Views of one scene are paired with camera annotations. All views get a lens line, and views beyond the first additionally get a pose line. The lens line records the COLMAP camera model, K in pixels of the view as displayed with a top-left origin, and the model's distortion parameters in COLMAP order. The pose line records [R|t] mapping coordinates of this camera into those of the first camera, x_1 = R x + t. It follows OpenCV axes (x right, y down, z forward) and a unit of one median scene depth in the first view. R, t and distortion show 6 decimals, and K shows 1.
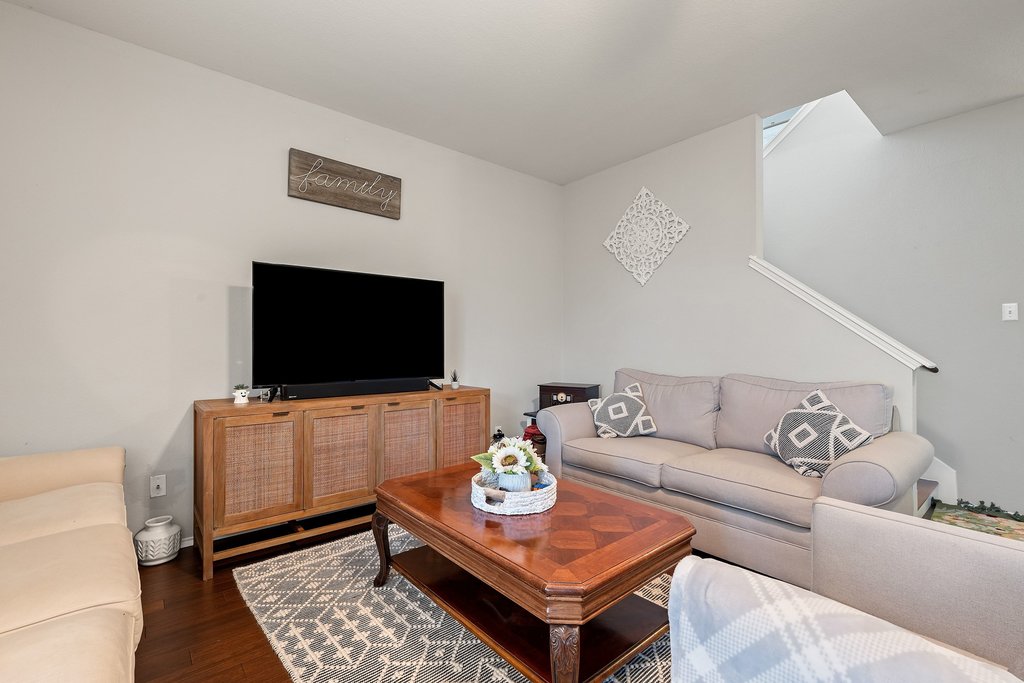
lens RADIAL K [[453.0, 0, 517.0], [0, 453.0, 343.4], [0, 0, 1]] dist [-0.001677, 0.000148]
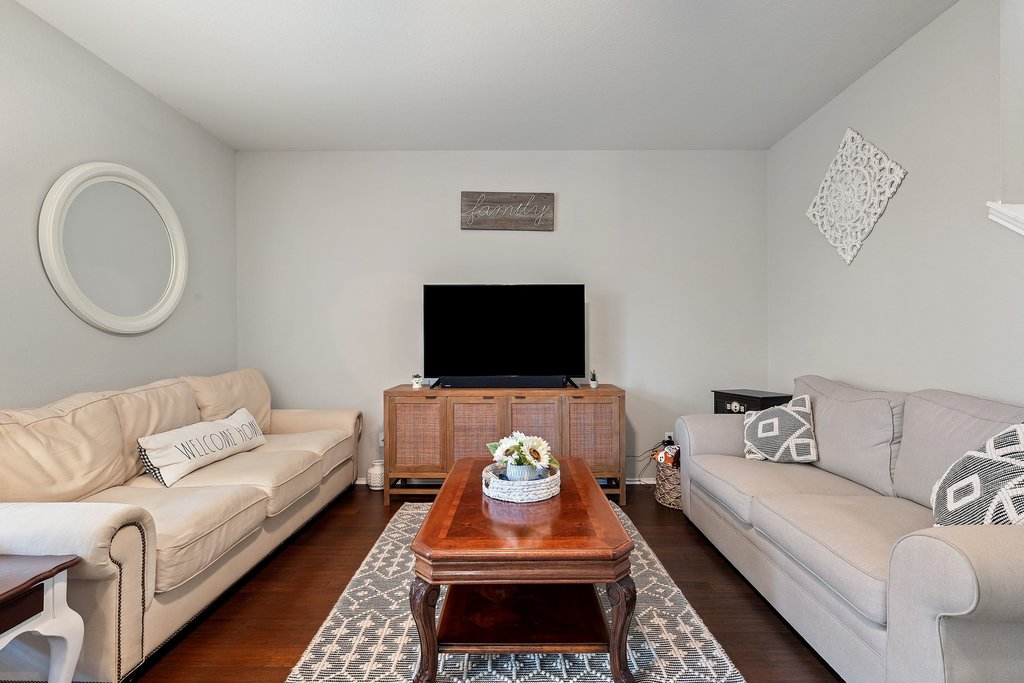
lens RADIAL K [[466.5, 0, 508.9], [0, 466.5, 345.8], [0, 0, 1]] dist [-0.014979, 0.000646]
pose [[0.752371, 0.000846, -0.658739, 0.471232], [0.006473, 0.999941, 0.008677, -0.006936], [0.658708, -0.010792, 0.752321, 0.094104]]
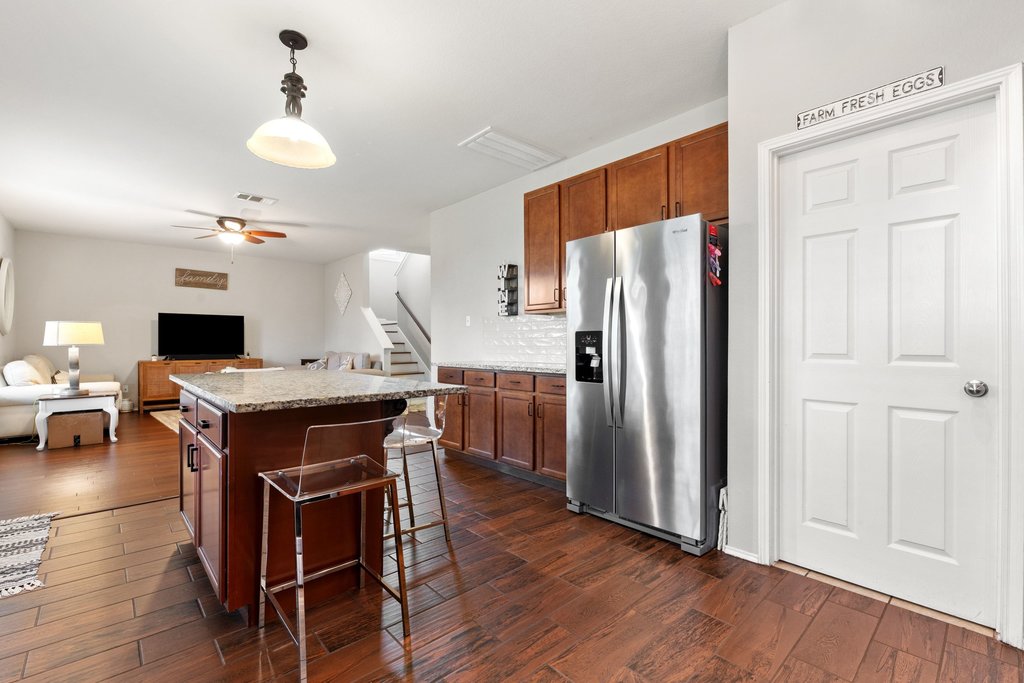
lens RADIAL K [[453.0, 0, 517.0], [0, 453.0, 343.4], [0, 0, 1]] dist [-0.001677, 0.000148]
pose [[0.999156, -0.000844, 0.041061, 1.419998], [0.000581, 0.999979, 0.006414, -0.000209], [-0.041065, -0.006385, 0.999136, -1.779532]]
